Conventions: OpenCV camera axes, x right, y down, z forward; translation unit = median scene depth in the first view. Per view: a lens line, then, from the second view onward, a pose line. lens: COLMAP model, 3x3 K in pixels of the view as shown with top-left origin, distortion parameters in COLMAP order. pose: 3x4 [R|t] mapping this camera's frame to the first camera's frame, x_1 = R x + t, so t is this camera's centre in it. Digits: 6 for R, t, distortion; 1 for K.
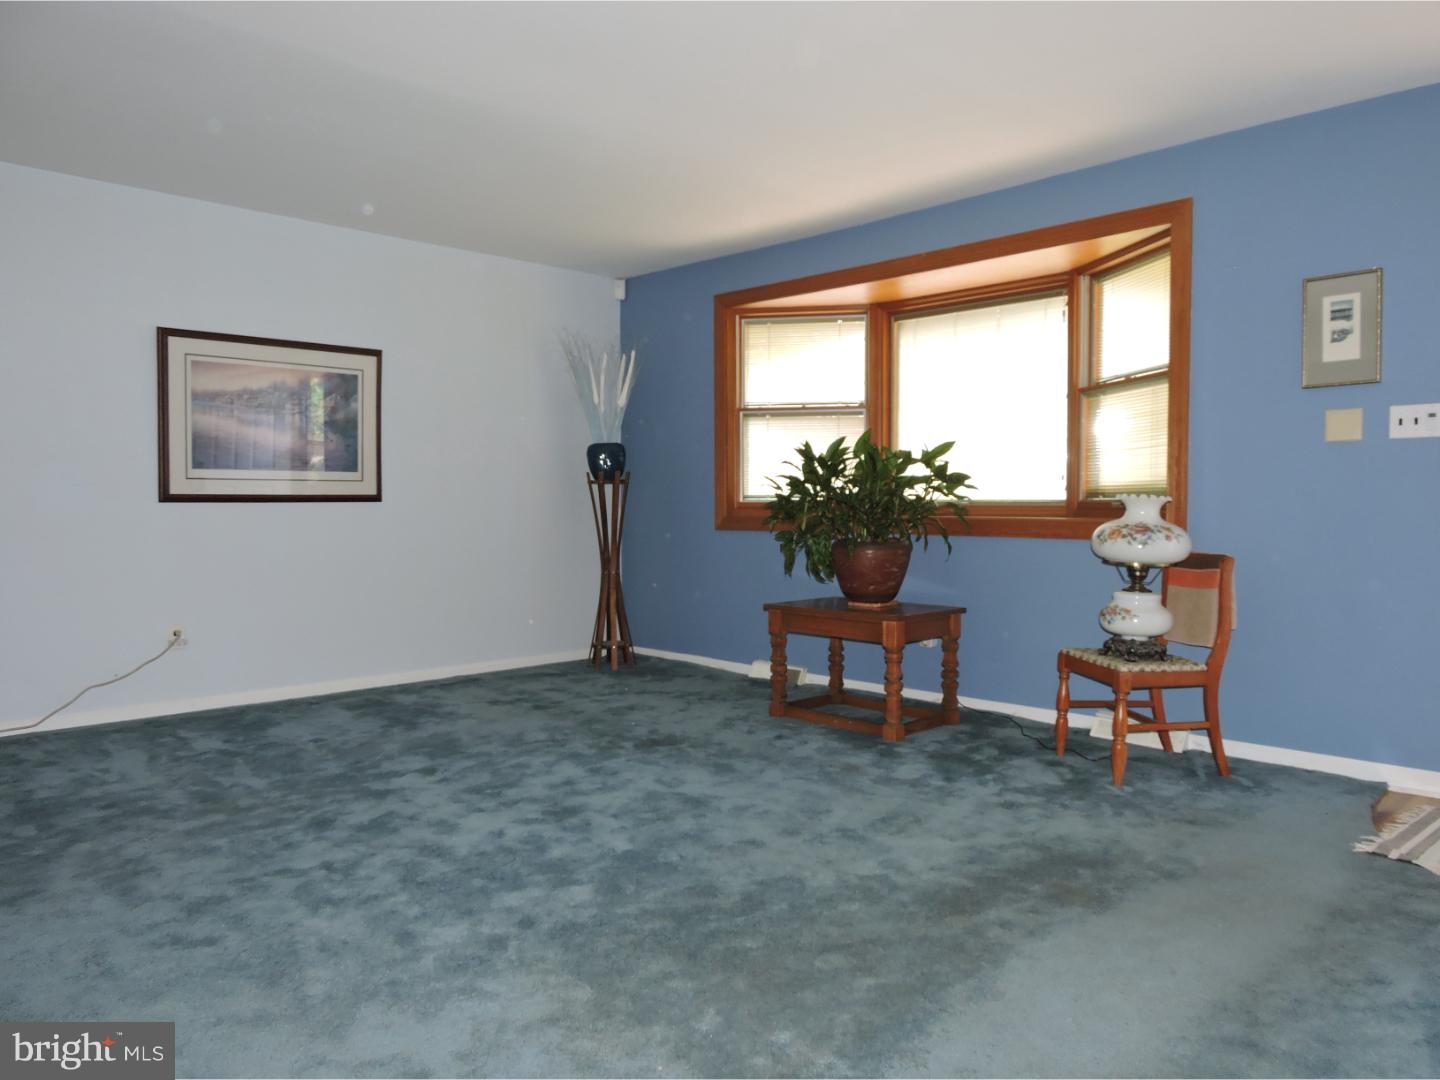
lens RADIAL K [[1056.5, 0, 724.1], [0, 1056.5, 540.6], [0, 0, 1]] dist [0.026785, 0.002526]
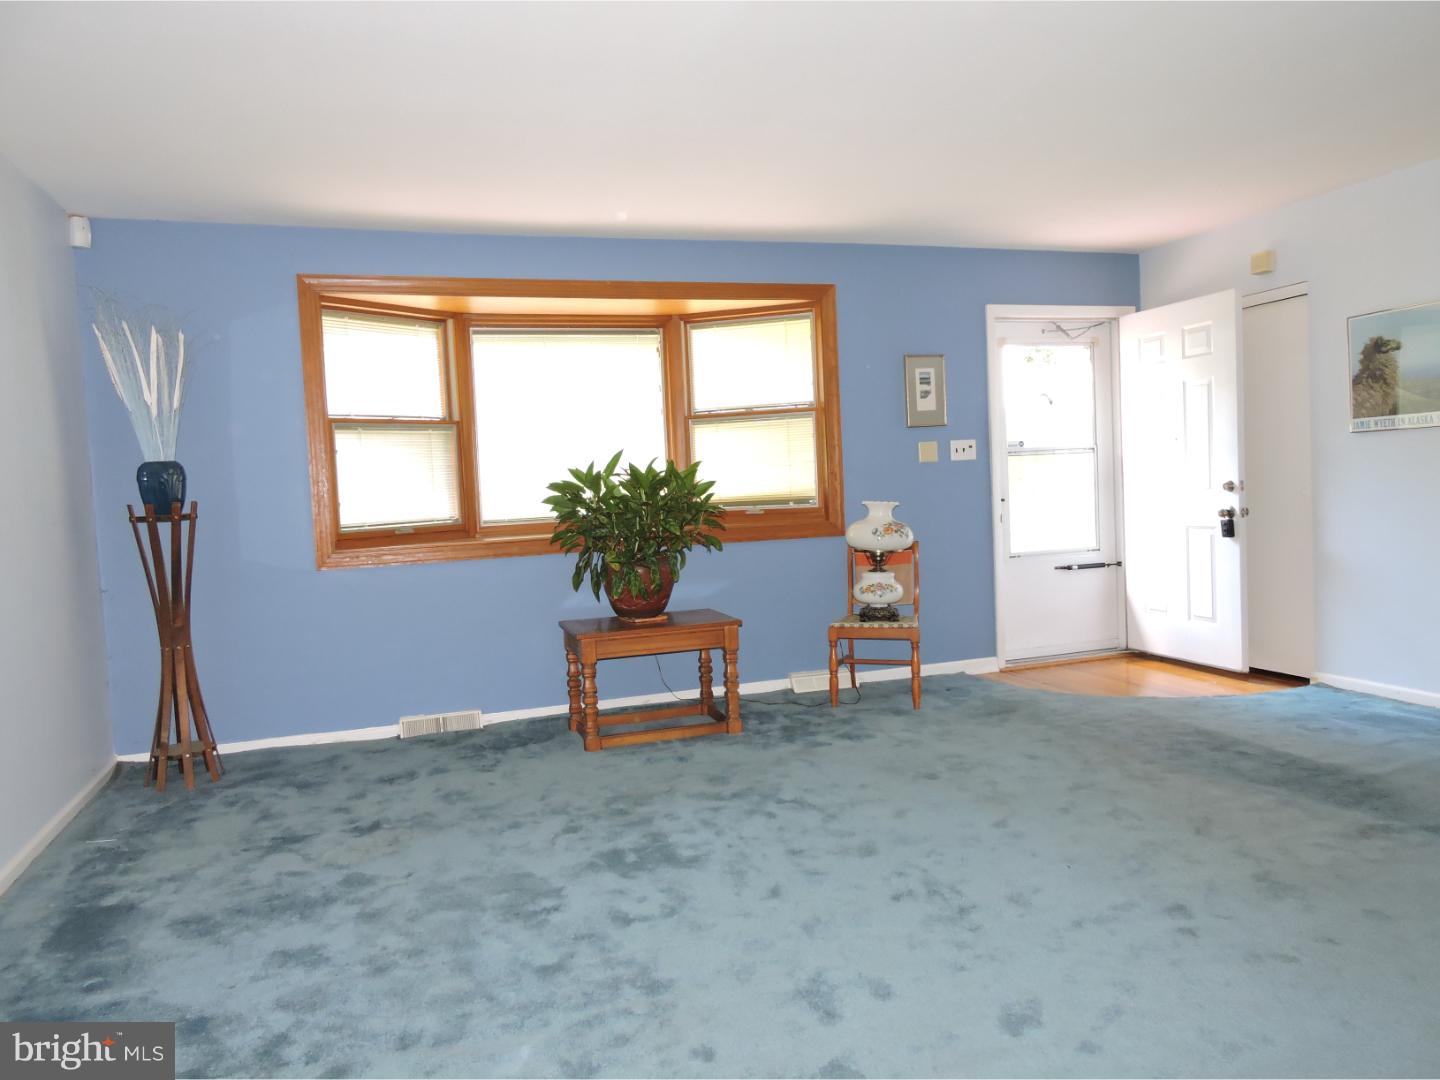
lens RADIAL K [[1056.5, 0, 724.1], [0, 1056.5, 540.6], [0, 0, 1]] dist [0.026785, 0.002526]
pose [[0.423454, -0.068134, 0.903352, -0.798373], [0.081274, 0.996004, 0.037024, -0.050232], [-0.902264, 0.057741, 0.427299, 0.513314]]
